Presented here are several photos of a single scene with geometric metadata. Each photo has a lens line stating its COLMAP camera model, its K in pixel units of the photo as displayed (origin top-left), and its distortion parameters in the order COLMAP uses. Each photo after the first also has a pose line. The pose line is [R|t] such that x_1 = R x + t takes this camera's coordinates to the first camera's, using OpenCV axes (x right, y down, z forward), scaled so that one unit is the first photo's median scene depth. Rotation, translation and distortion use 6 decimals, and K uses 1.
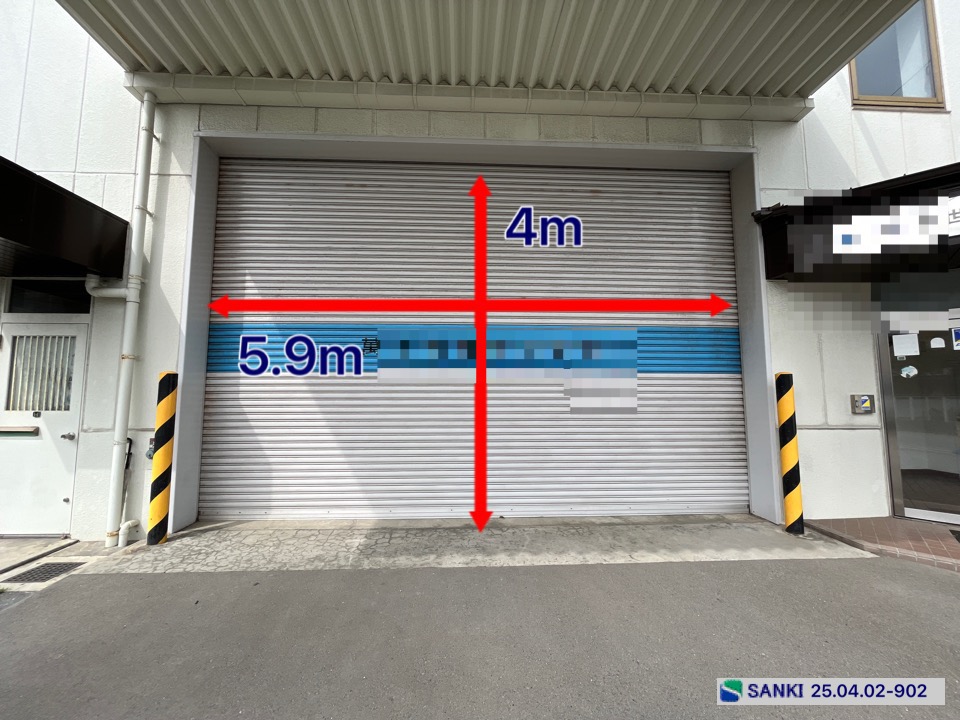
lens RADIAL K [[384.8, 0, 477.5], [0, 384.8, 359.8], [0, 0, 1]] dist [-0.003423, -0.000023]
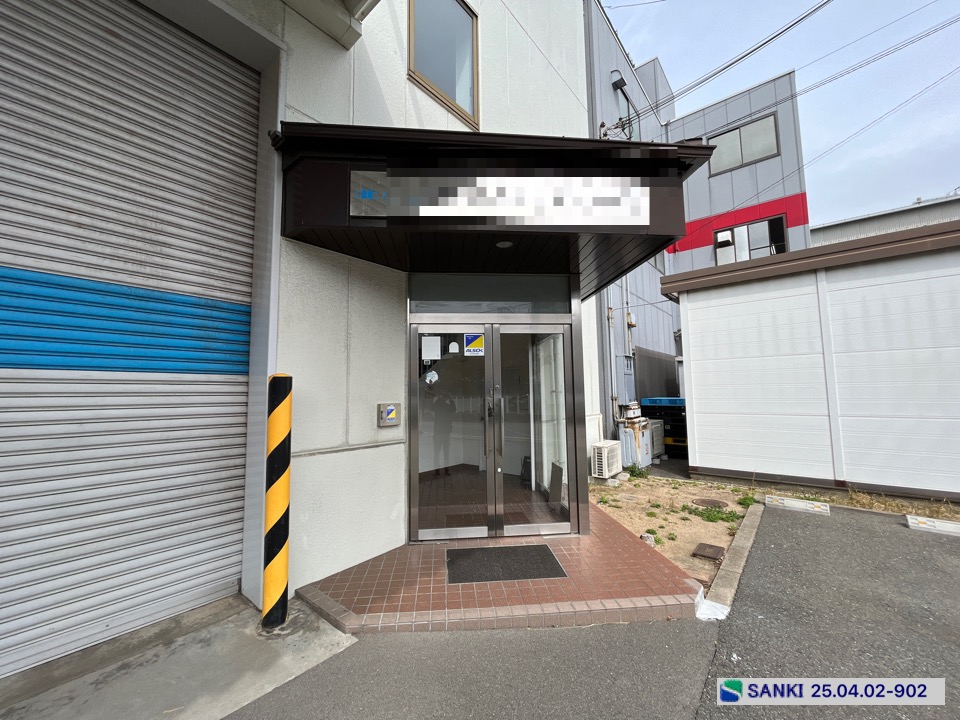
lens RADIAL K [[384.8, 0, 478.4], [0, 384.8, 360.4], [0, 0, 1]] dist [-0.003423, -0.000023]
pose [[0.672655, 0.052955, 0.738059, 0.521736], [-0.050348, 0.998400, -0.025749, 0.008996], [-0.738241, -0.019840, 0.674245, 0.299891]]
